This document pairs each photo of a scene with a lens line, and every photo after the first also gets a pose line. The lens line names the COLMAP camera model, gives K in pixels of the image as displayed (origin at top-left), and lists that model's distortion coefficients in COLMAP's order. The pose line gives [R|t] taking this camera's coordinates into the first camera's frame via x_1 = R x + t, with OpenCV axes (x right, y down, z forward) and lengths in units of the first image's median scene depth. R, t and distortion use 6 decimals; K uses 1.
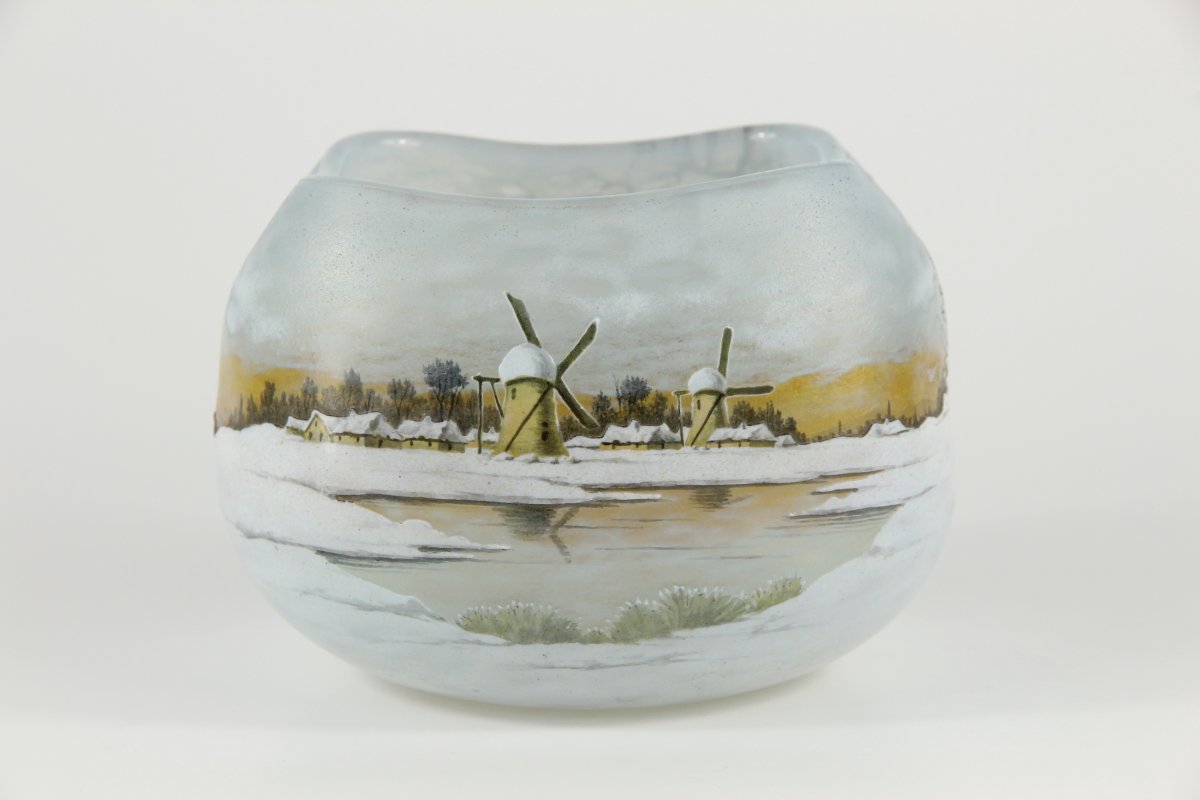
lens RADIAL K [[3838.3, 0, 600.0], [0, 3838.3, 400.0], [0, 0, 1]] dist [0.063076, 0.140851]
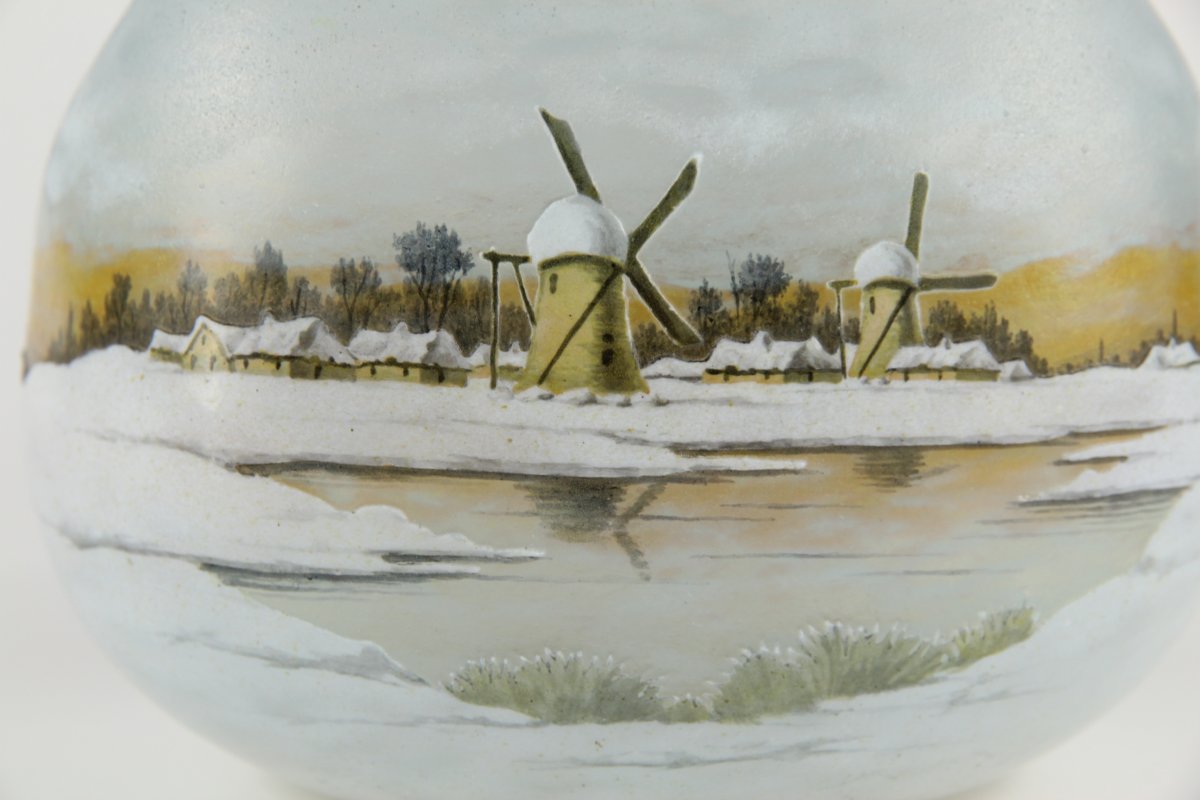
lens RADIAL K [[3522.6, 0, 600.0], [0, 3522.6, 400.0], [0, 0, 1]] dist [-0.106501, 0.179577]
pose [[0.997556, 0.002244, 0.069833, -0.051850], [0.000807, 0.999048, -0.043619, 0.038372], [-0.069865, 0.043569, 0.996605, 0.474469]]
